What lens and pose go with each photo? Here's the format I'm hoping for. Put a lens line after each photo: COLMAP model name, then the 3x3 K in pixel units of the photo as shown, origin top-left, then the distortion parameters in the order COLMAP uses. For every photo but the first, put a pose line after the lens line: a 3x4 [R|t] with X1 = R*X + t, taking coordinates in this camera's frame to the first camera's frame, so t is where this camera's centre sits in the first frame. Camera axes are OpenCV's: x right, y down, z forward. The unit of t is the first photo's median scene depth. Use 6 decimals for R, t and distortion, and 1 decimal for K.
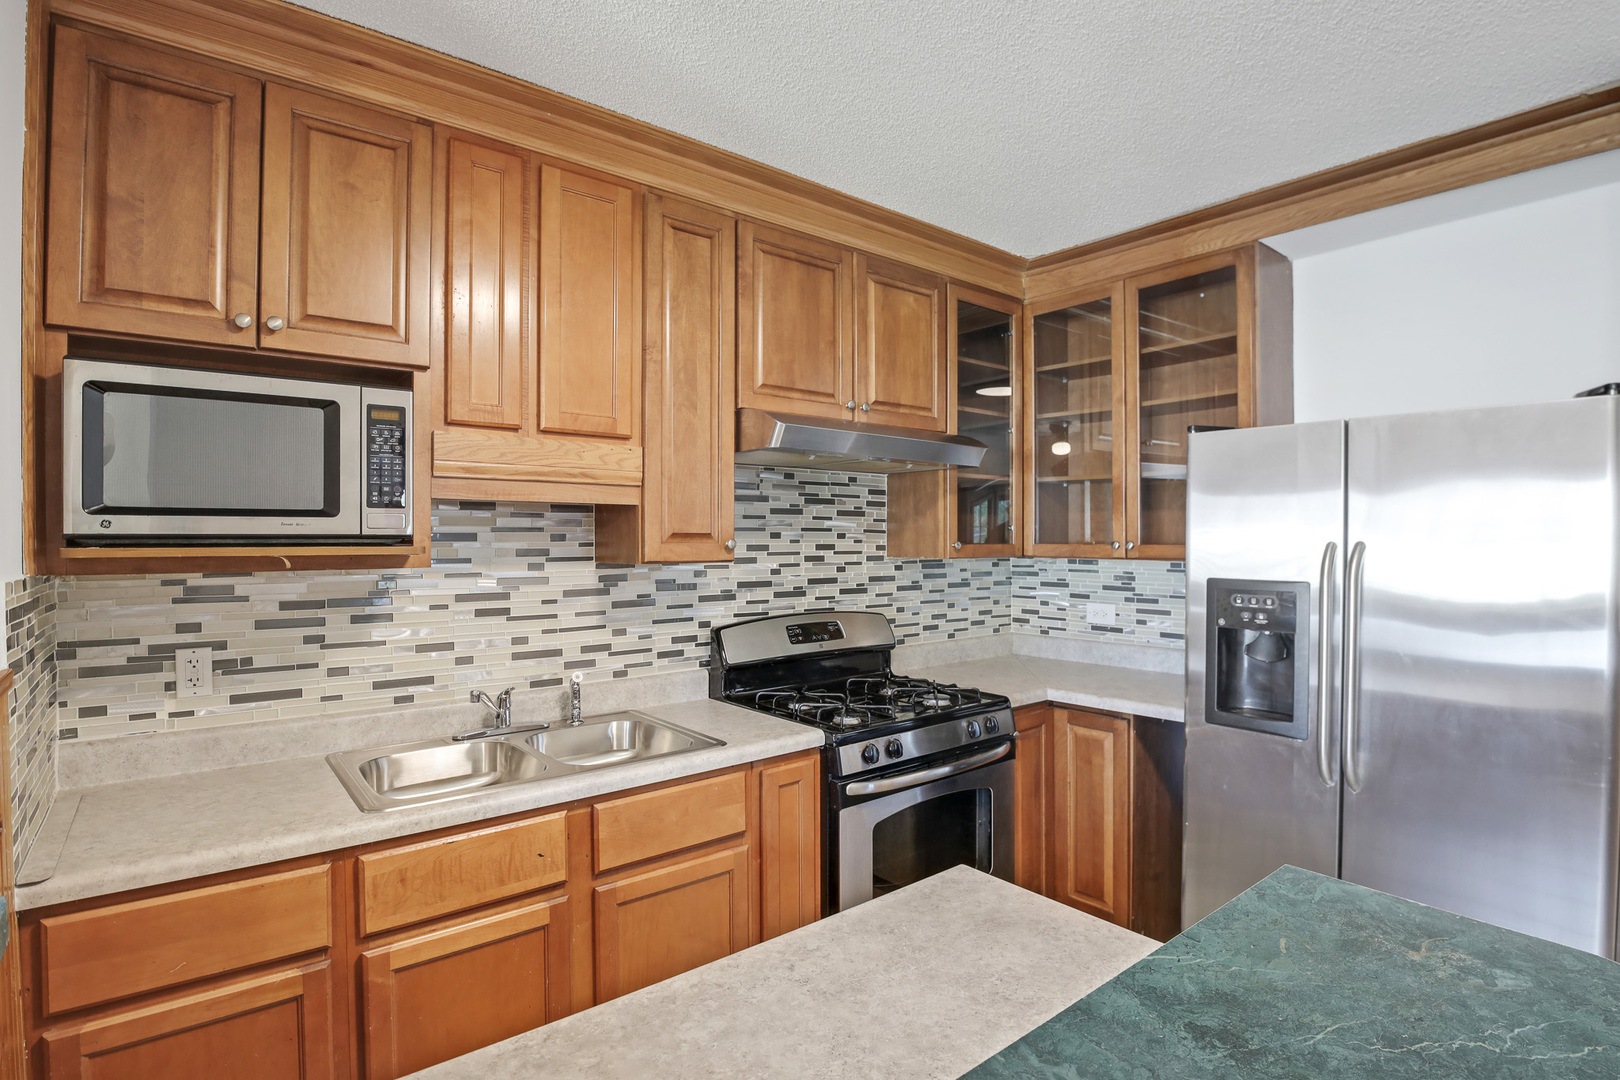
lens RADIAL K [[824.8, 0, 794.4], [0, 824.8, 535.9], [0, 0, 1]] dist [-0.024946, -0.003548]
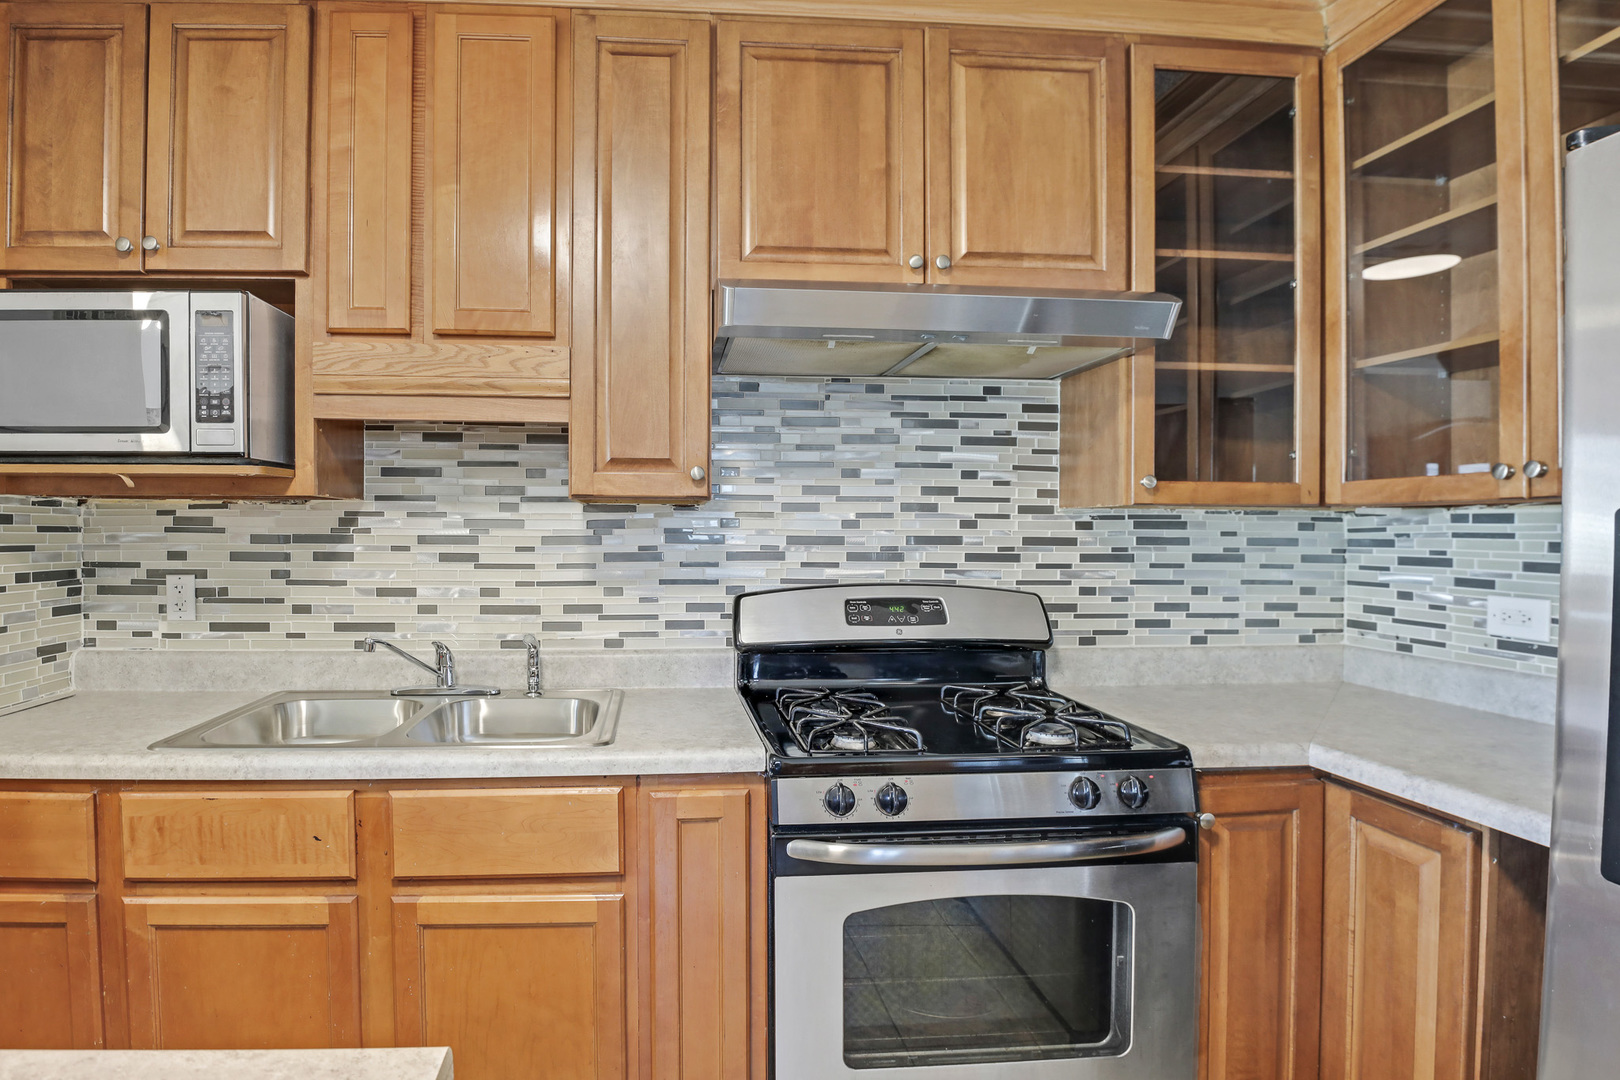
lens RADIAL K [[824.8, 0, 706.3], [0, 824.8, 543.5], [0, 0, 1]] dist [-0.024946, -0.003548]
pose [[0.813996, 0.012102, -0.580744, 0.364756], [-0.006019, 0.999905, 0.012401, 0.065733], [0.580839, -0.006598, 0.813992, 0.437004]]
